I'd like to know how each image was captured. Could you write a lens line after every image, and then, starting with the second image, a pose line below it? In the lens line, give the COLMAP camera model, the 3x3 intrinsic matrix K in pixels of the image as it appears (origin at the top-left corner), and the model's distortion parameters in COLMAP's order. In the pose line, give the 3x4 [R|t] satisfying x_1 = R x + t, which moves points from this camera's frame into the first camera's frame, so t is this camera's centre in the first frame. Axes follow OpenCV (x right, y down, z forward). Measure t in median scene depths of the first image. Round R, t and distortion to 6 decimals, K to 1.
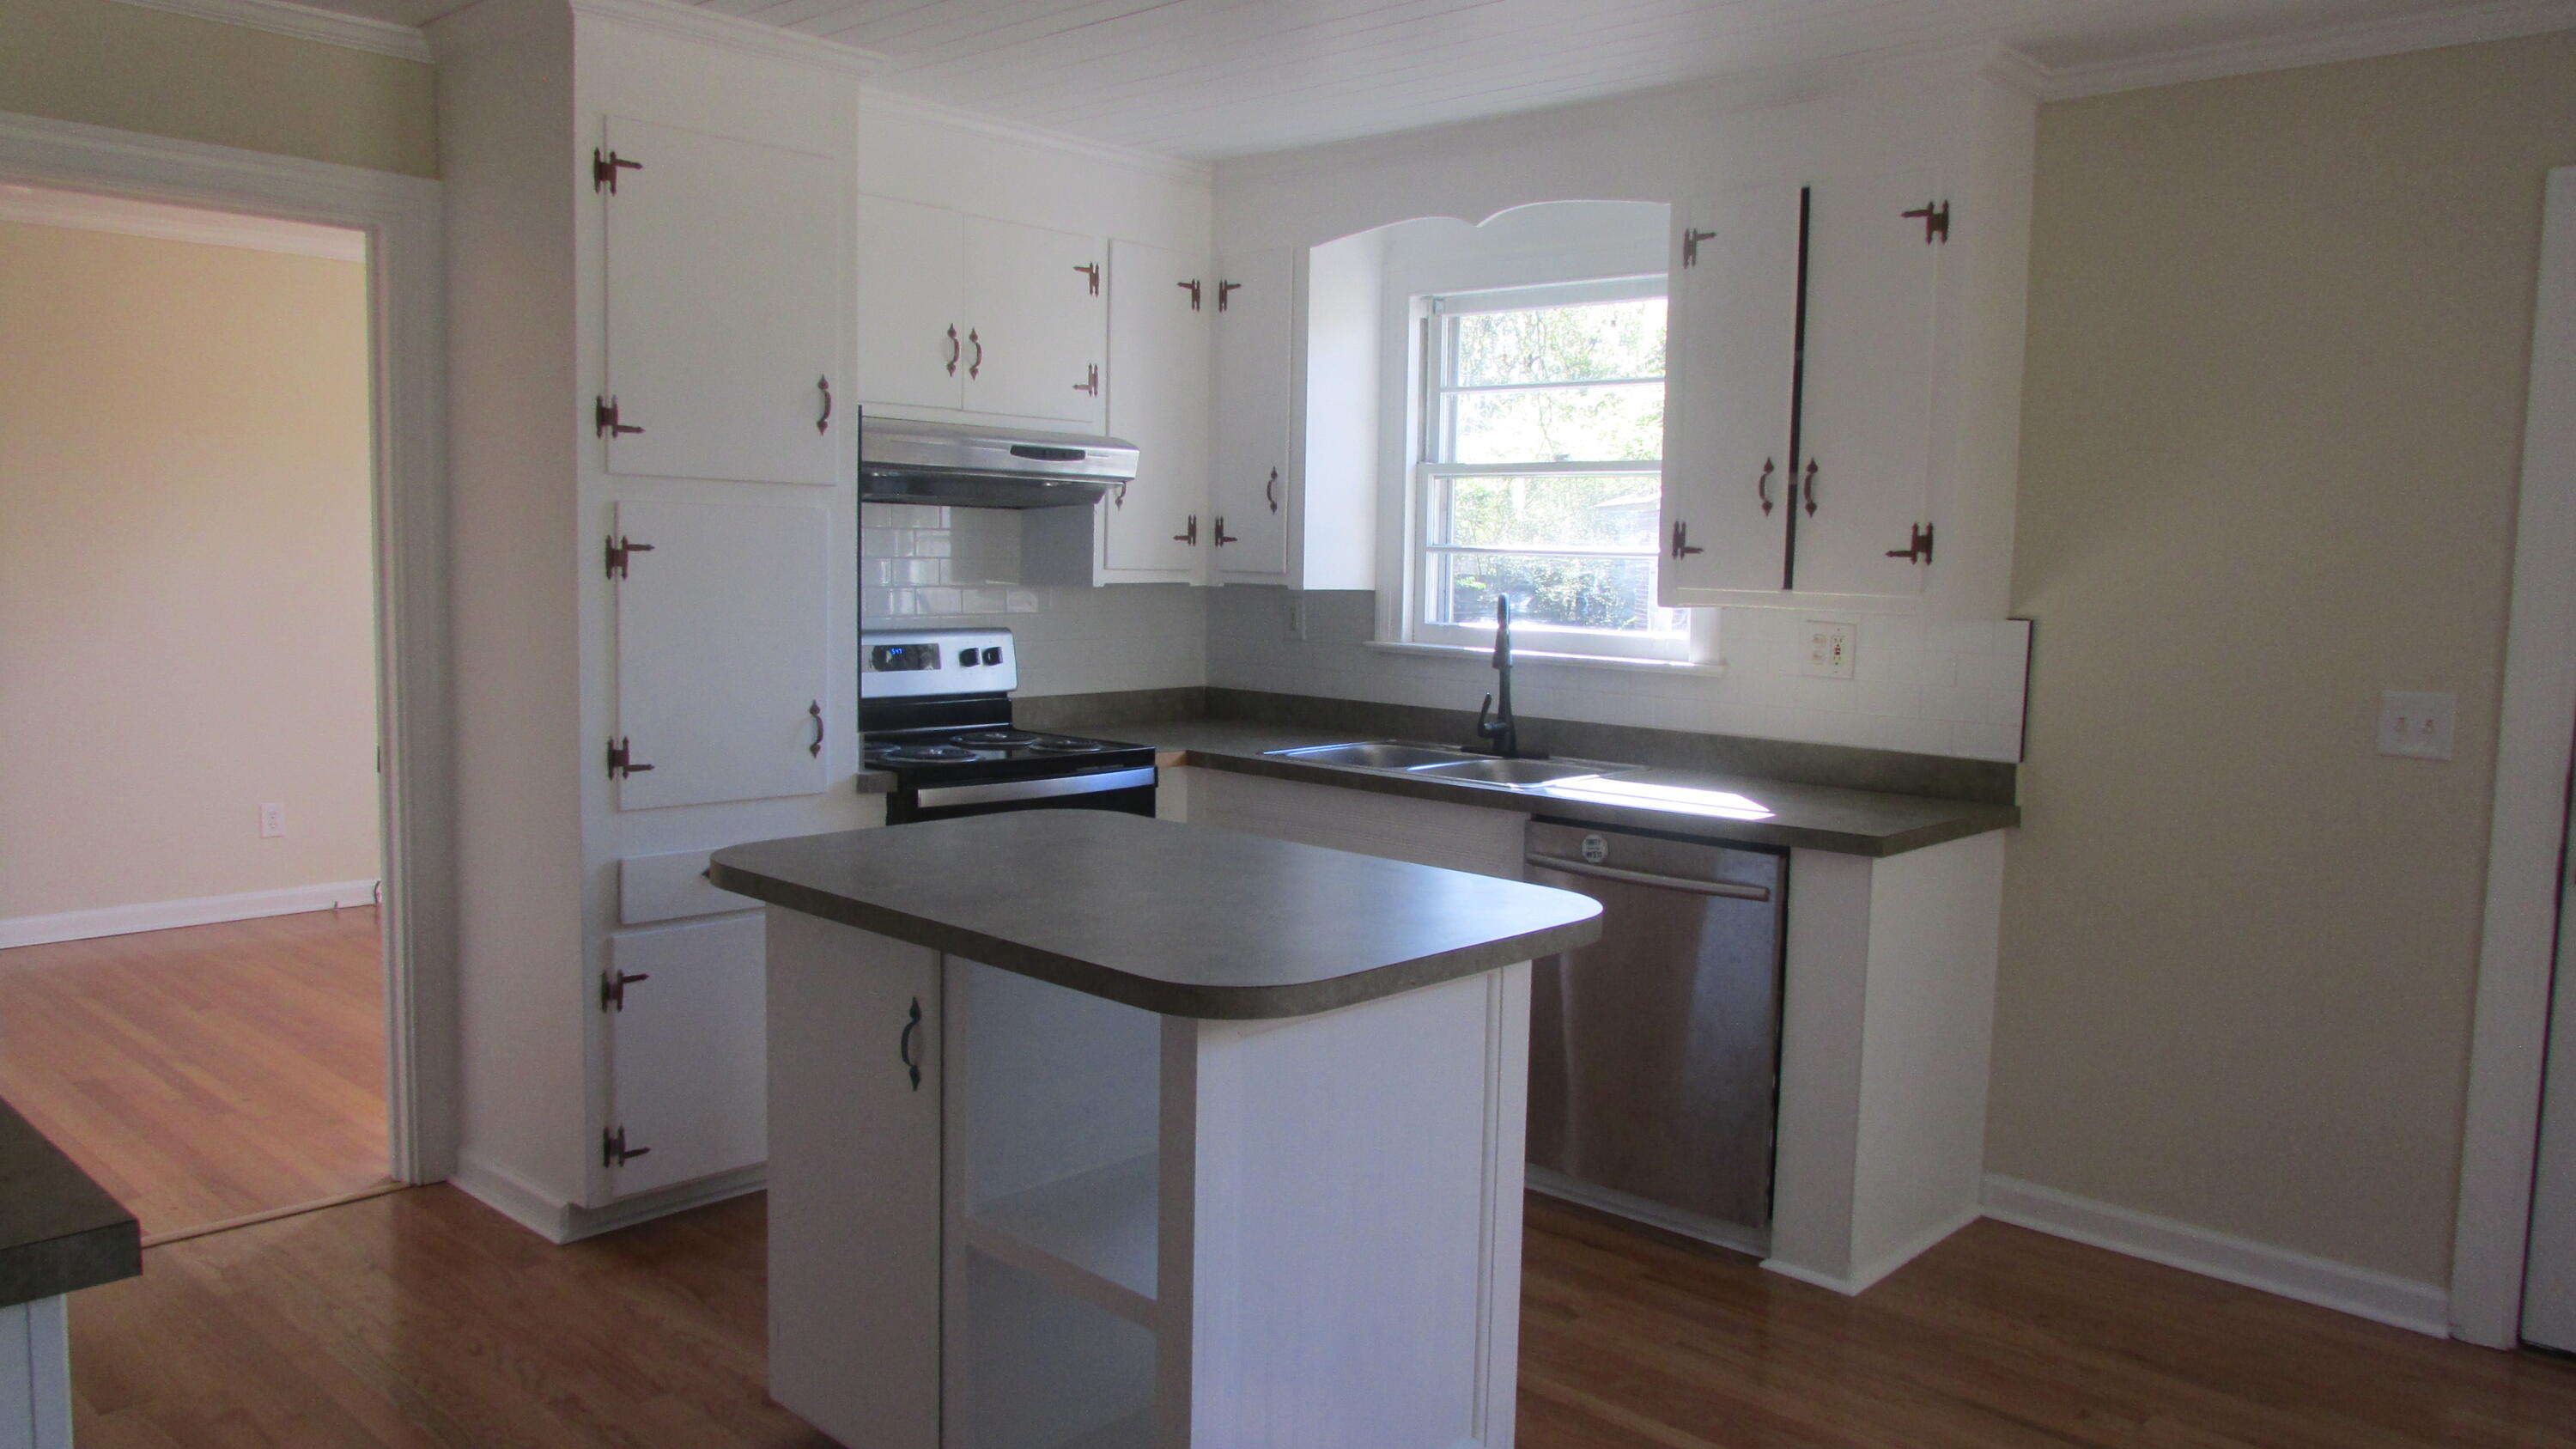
lens RADIAL K [[1849.1, 0, 1274.7], [0, 1849.1, 733.6], [0, 0, 1]] dist [-0.031882, 0.016072]
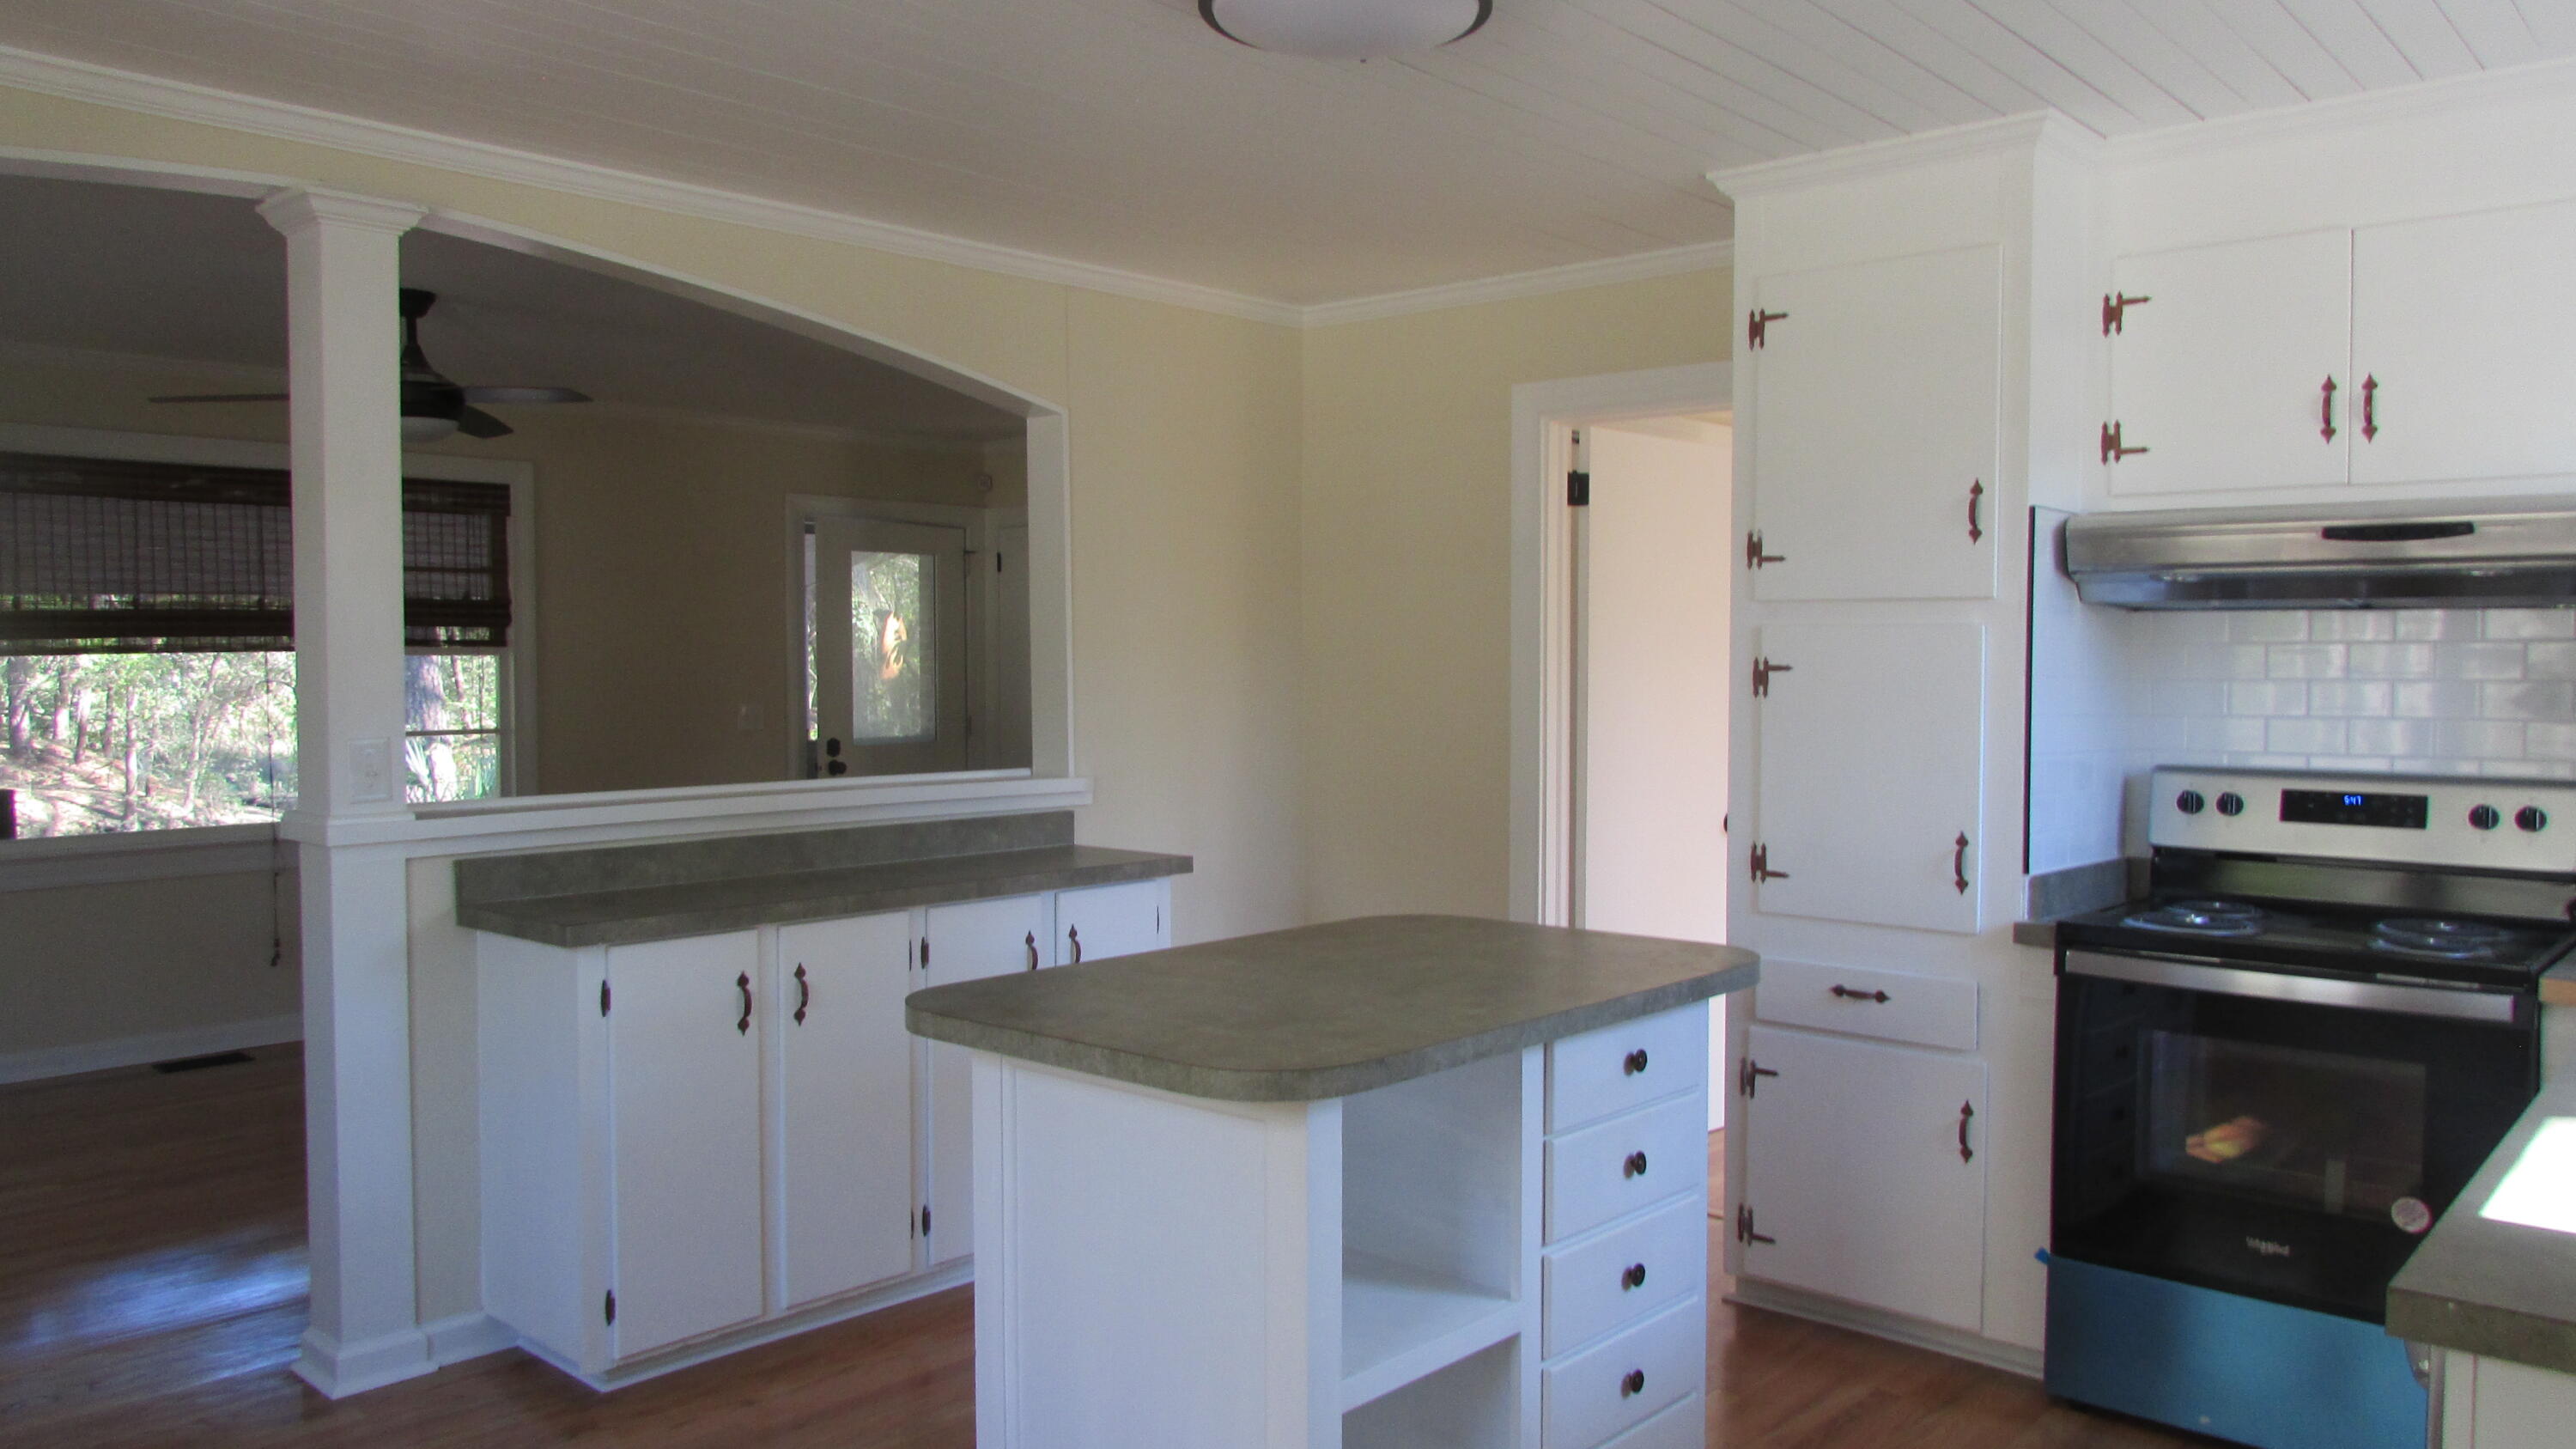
lens RADIAL K [[1849.1, 0, 1276.0], [0, 1849.1, 733.5], [0, 0, 1]] dist [-0.031882, 0.016072]
pose [[0.014214, 0.019750, -0.999704, 0.589089], [-0.100696, 0.994750, 0.018221, -0.043622], [0.994816, 0.100407, 0.016128, 0.569430]]
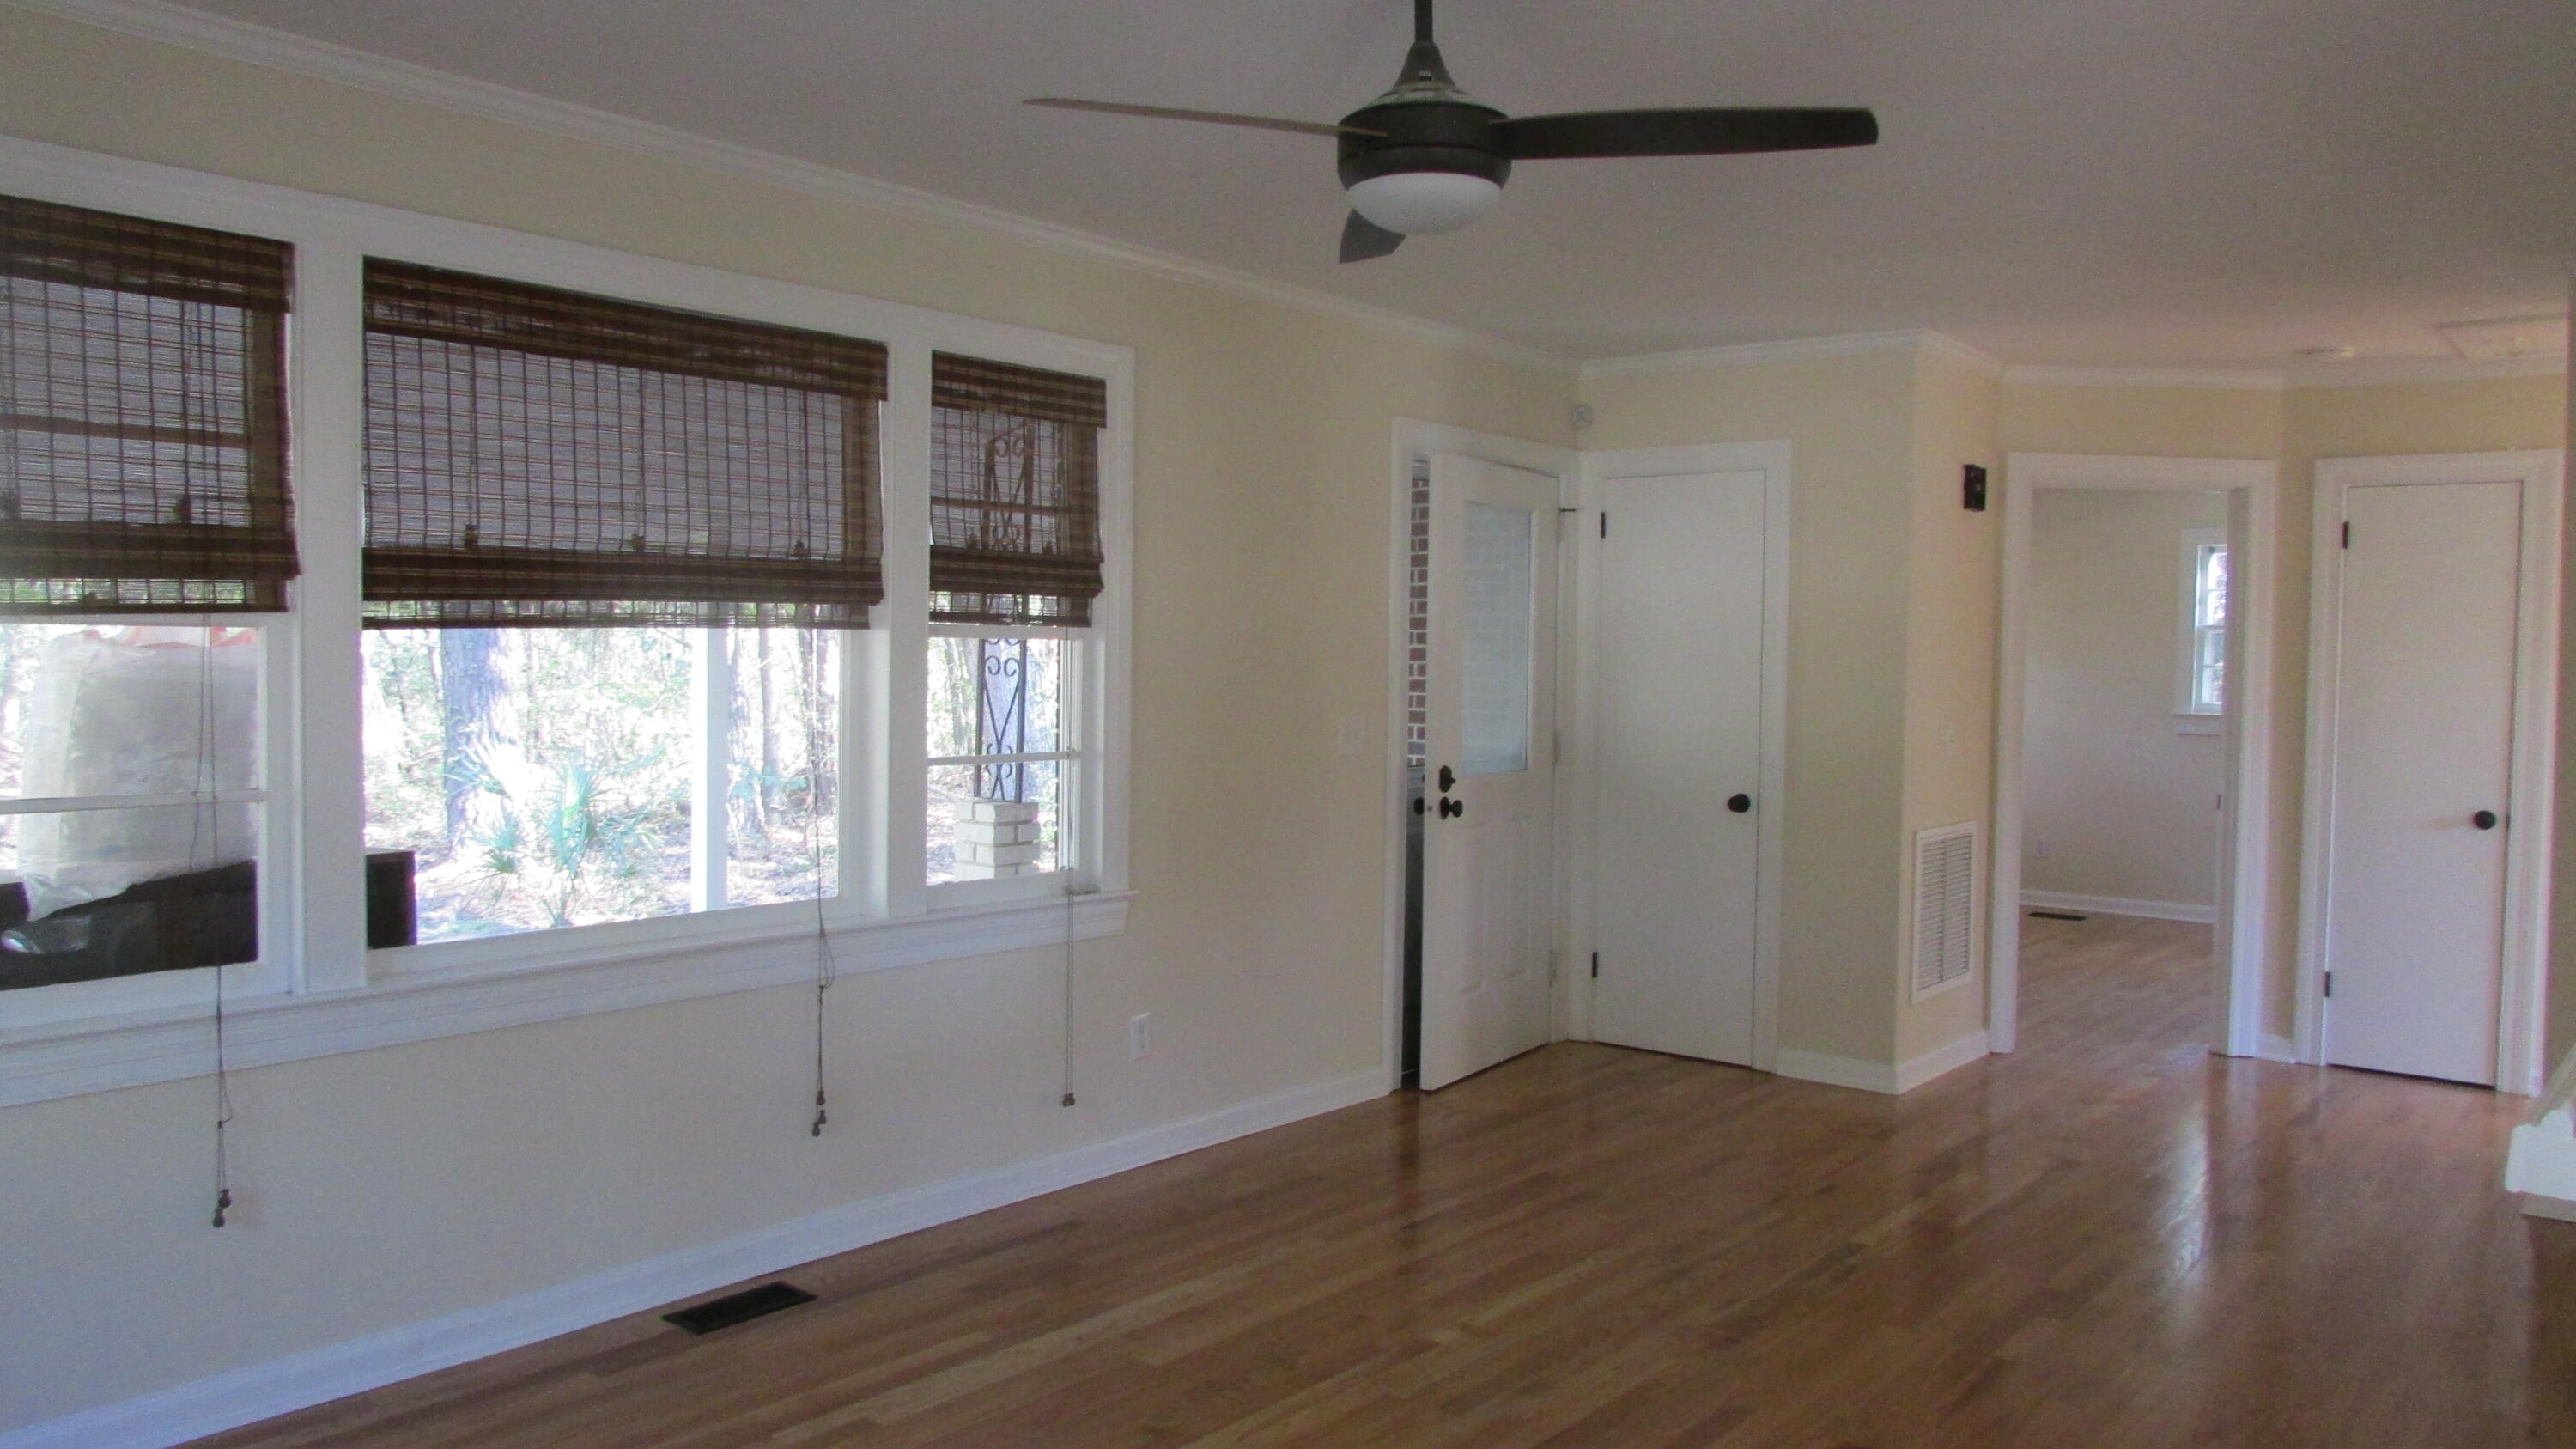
lens RADIAL K [[1849.1, 0, 1289.4], [0, 1849.1, 728.2], [0, 0, 1]] dist [-0.031882, 0.016072]
pose [[0.069815, 0.016319, -0.997426, 0.439828], [-0.113197, 0.993538, 0.008333, -0.027901], [0.991117, 0.112324, 0.071212, 0.403757]]
